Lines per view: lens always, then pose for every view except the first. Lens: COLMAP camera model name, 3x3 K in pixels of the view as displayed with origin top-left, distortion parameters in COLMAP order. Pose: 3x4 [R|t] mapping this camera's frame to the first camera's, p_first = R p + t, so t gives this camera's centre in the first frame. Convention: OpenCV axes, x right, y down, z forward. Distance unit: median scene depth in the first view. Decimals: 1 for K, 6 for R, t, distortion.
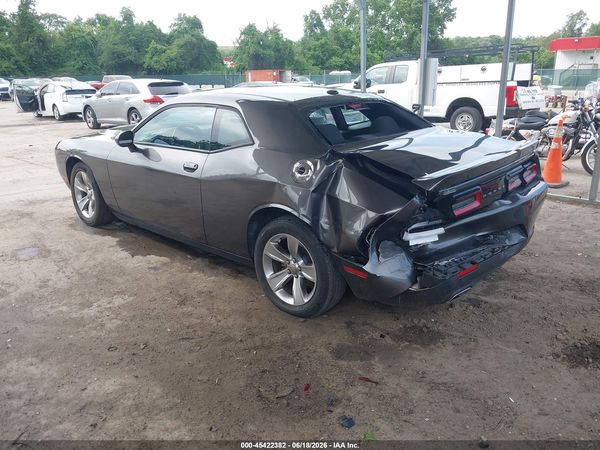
lens RADIAL K [[479.3, 0, 303.8], [0, 479.3, 212.5], [0, 0, 1]] dist [0.005712, -0.008762]
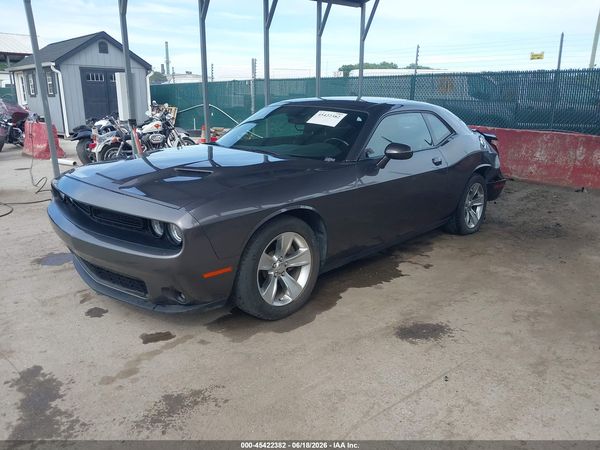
lens RADIAL K [[469.3, 0, 295.6], [0, 469.3, 230.1], [0, 0, 1]] dist [0.013601, -0.021930]
pose [[0.019882, -0.258958, 0.965684, -1.226269], [0.263157, 0.933172, 0.244822, -0.272009], [-0.964548, 0.249259, 0.086700, 1.108078]]
